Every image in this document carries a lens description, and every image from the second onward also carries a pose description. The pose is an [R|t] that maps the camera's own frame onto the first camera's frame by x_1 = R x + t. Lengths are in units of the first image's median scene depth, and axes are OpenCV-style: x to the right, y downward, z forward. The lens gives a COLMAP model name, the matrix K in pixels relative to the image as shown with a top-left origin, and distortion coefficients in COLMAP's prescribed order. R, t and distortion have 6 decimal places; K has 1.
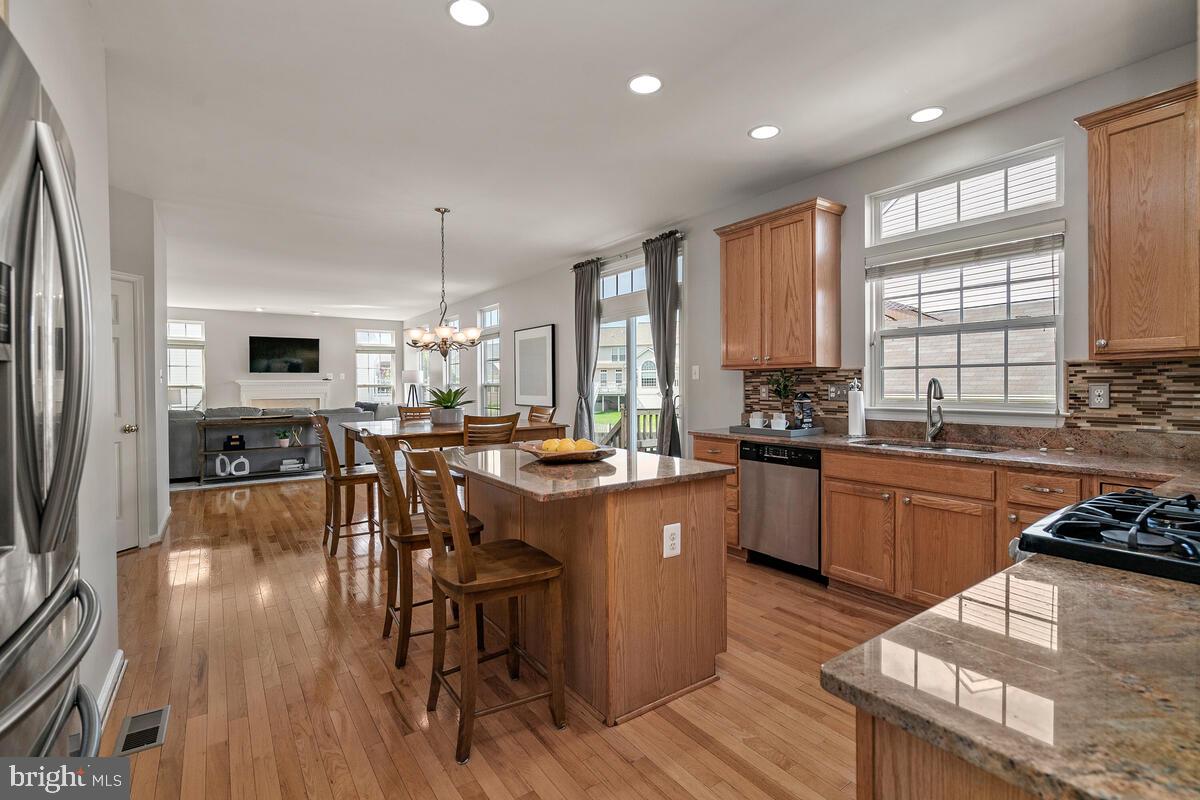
lens RADIAL K [[548.7, 0, 597.8], [0, 548.7, 391.3], [0, 0, 1]] dist [-0.007604, 0.004409]
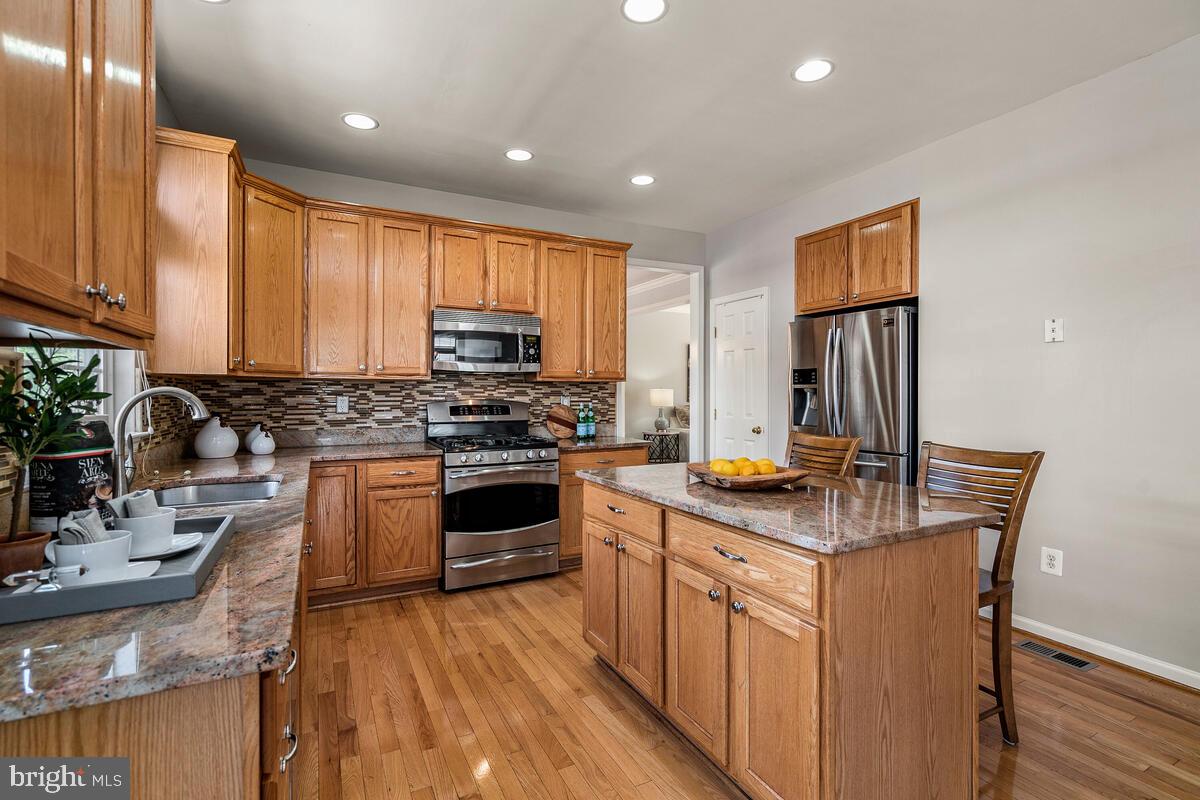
lens RADIAL K [[548.7, 0, 598.9], [0, 548.7, 391.5], [0, 0, 1]] dist [-0.007604, 0.004409]
pose [[-0.990173, 0.008298, 0.139604, 0.029062], [0.009463, 0.999926, 0.007682, -0.015037], [-0.139530, 0.008928, -0.990178, 1.149402]]
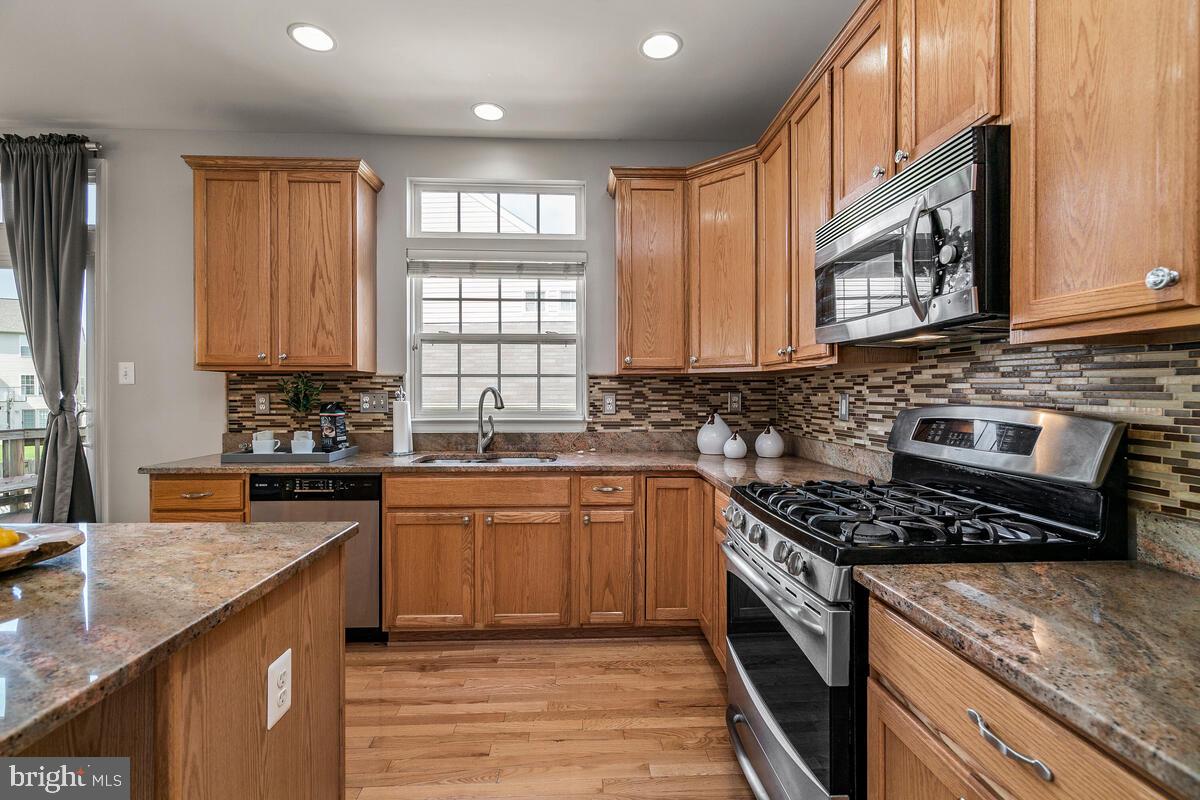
lens RADIAL K [[548.7, 0, 602.6], [0, 548.7, 395.8], [0, 0, 1]] dist [-0.007604, 0.004409]
pose [[0.534579, 0.001877, 0.845116, -0.073117], [0.005825, 0.999966, -0.005906, -0.001430], [-0.845098, 0.008080, 0.534550, 0.233946]]
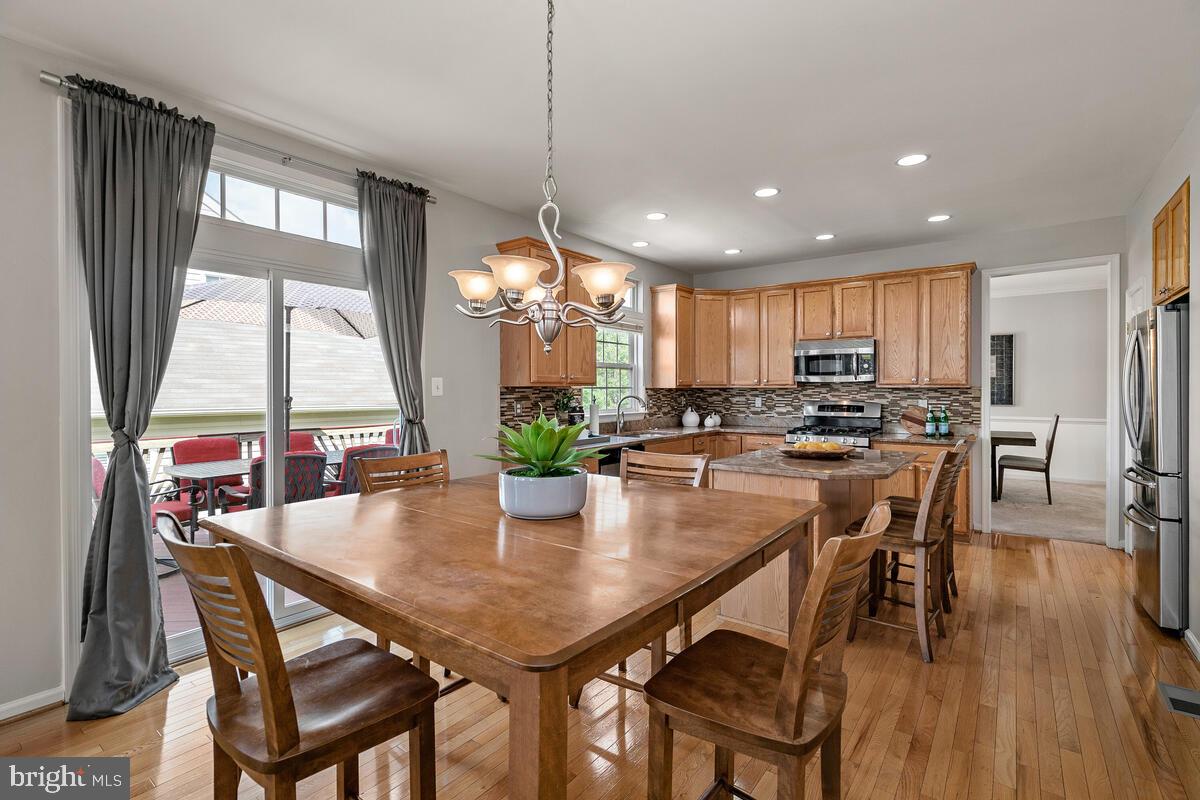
lens RADIAL K [[548.7, 0, 607.2], [0, 548.7, 389.6], [0, 0, 1]] dist [-0.007604, 0.004409]
pose [[-0.312038, 0.005034, 0.950056, -0.738968], [0.014679, 0.999892, -0.000477, -0.031328], [-0.949956, 0.013796, -0.312078, 1.195137]]
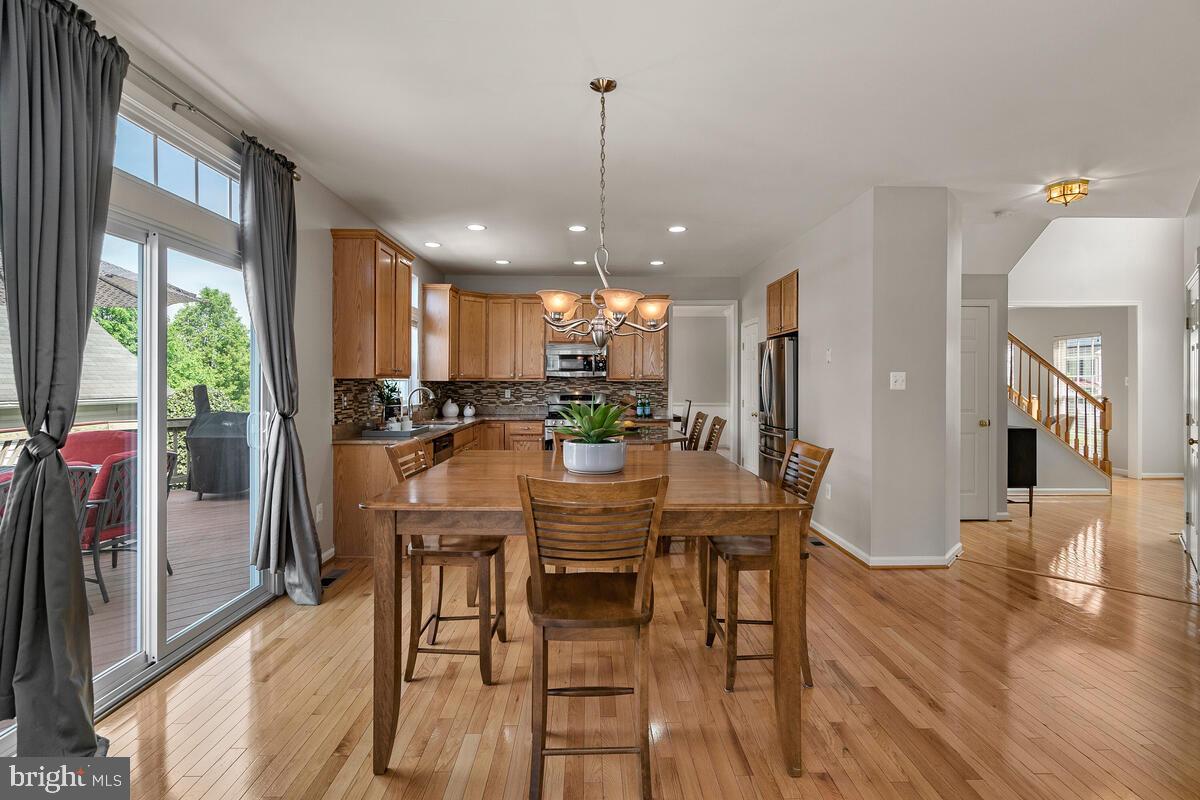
lens RADIAL K [[548.7, 0, 597.7], [0, 548.7, 378.2], [0, 0, 1]] dist [-0.007604, 0.004409]
pose [[-0.828307, 0.009026, 0.560202, -0.641845], [0.009921, 0.999950, -0.001443, -0.034967], [-0.560187, 0.004363, -0.828355, 1.605358]]
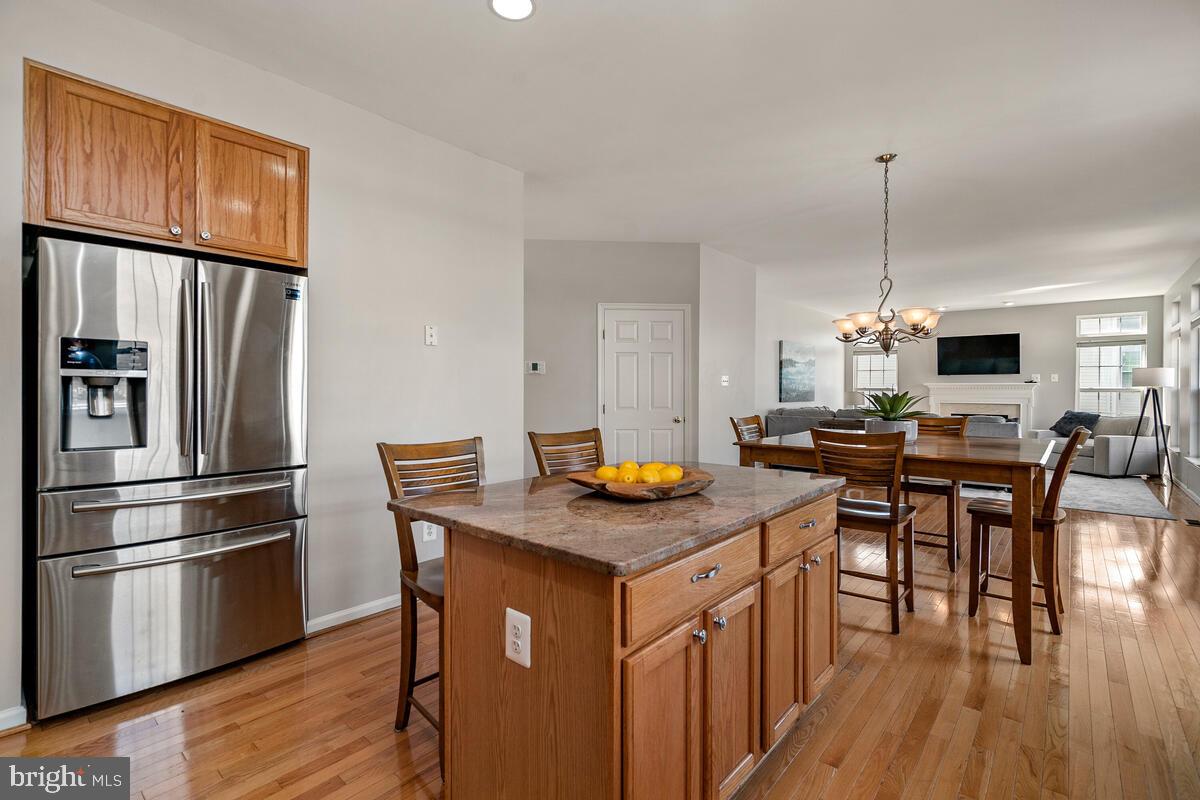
lens RADIAL K [[548.7, 0, 600.7], [0, 548.7, 390.9], [0, 0, 1]] dist [-0.007604, 0.004409]
pose [[0.238756, 0.008107, -0.971046, 0.391334], [-0.014997, 0.999877, 0.004660, -0.006828], [0.970964, 0.013450, 0.238848, 0.481866]]
